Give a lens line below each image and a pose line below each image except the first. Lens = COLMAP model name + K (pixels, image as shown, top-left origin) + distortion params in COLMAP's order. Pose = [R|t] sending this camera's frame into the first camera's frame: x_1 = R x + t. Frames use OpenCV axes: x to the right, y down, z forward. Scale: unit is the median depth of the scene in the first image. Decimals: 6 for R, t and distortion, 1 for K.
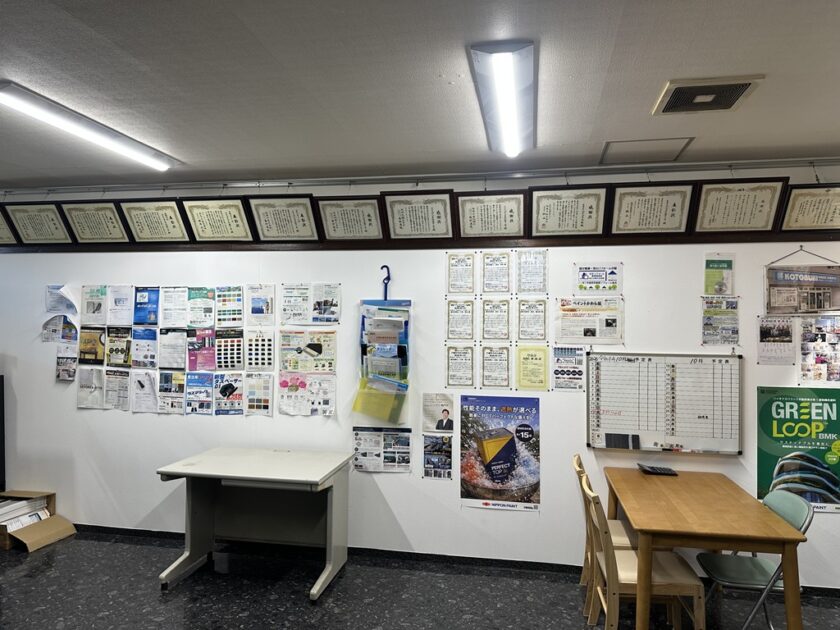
lens RADIAL K [[588.2, 0, 420.0], [0, 588.2, 315.0], [0, 0, 1]] dist [0.113116, -0.139775]
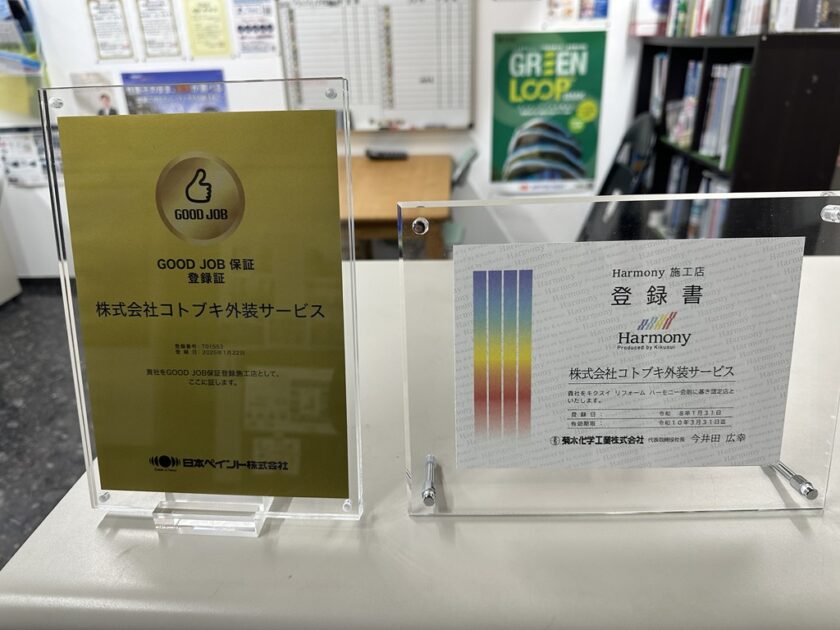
lens RADIAL K [[607.6, 0, 420.0], [0, 607.6, 315.0], [0, 0, 1]] dist [0.038760, -0.080385]
pose [[0.991143, -0.086905, 0.100415, 0.324705], [0.036261, 0.904510, 0.424908, 0.099016], [-0.127753, -0.417503, 0.899650, 0.156091]]
